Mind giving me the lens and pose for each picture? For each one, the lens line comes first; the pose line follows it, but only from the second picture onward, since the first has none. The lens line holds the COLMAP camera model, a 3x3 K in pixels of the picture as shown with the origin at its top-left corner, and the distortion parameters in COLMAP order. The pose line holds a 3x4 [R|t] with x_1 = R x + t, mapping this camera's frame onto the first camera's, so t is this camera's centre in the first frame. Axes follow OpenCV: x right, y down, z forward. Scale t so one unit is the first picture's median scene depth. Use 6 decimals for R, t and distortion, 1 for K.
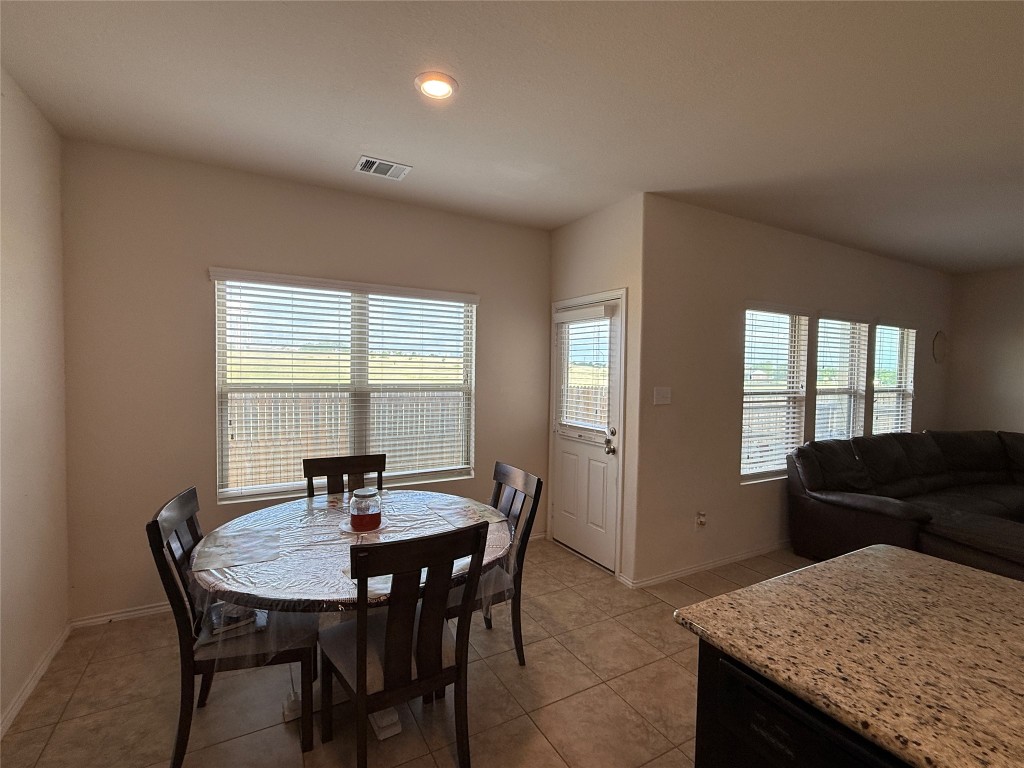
lens RADIAL K [[470.9, 0, 512.0], [0, 470.9, 384.0], [0, 0, 1]] dist [0.000542, -0.000003]
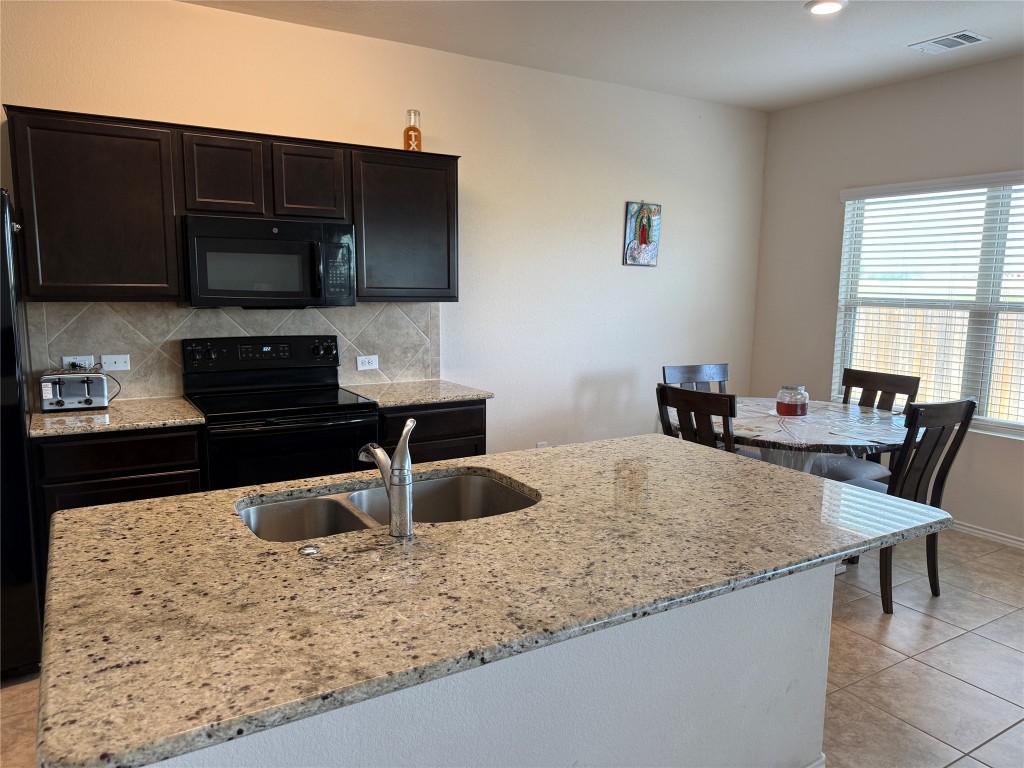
lens RADIAL K [[721.1, 0, 512.9], [0, 721.1, 390.7], [0, 0, 1]] dist [0.083194, -0.123251]
pose [[0.028008, 0.127161, -0.991487, 1.535772], [-0.043595, 0.991087, 0.125878, 0.050038], [0.998657, 0.039698, 0.033302, 0.276675]]
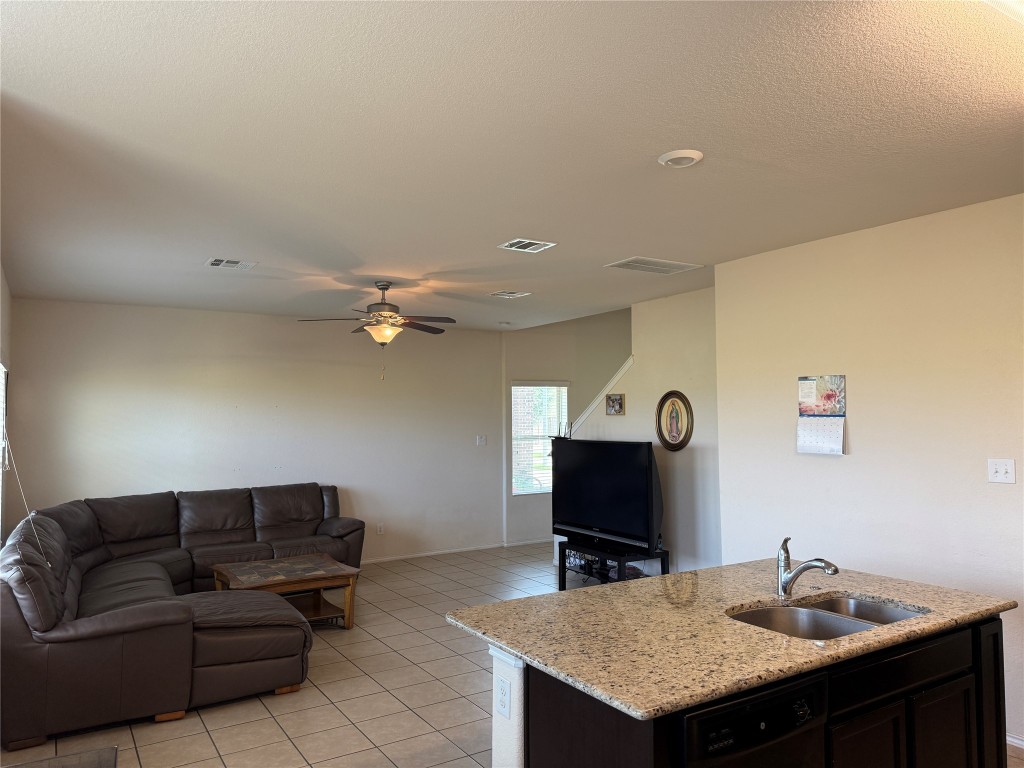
lens RADIAL K [[724.4, 0, 512.0], [0, 724.4, 384.0], [0, 0, 1]] dist [0.052354, -0.056617]
pose [[-0.049005, 0.026999, 0.998434, -0.685884], [0.038863, 0.998929, -0.025105, -0.091824], [-0.998042, 0.037572, -0.050002, 0.785512]]
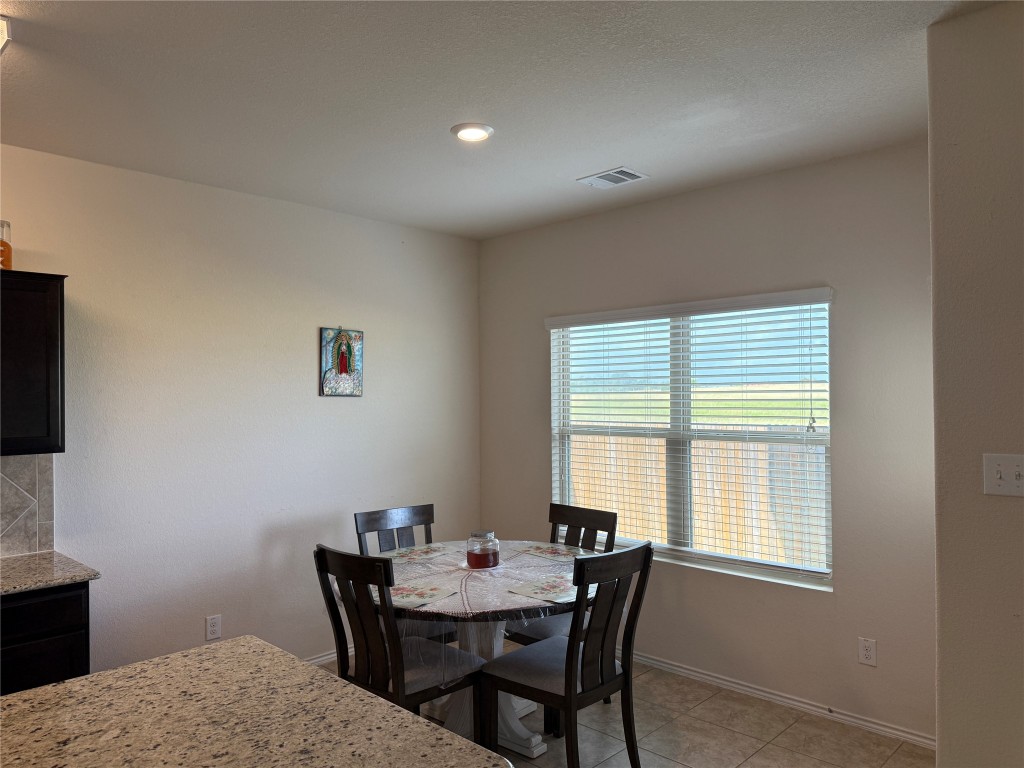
lens RADIAL K [[724.4, 0, 512.0], [0, 724.4, 384.0], [0, 0, 1]] dist [0.052354, -0.056617]
pose [[0.278681, -0.036961, -0.959672, 1.327658], [-0.017784, 0.998889, -0.043635, -0.029911], [0.960219, 0.029227, 0.277714, 0.656903]]
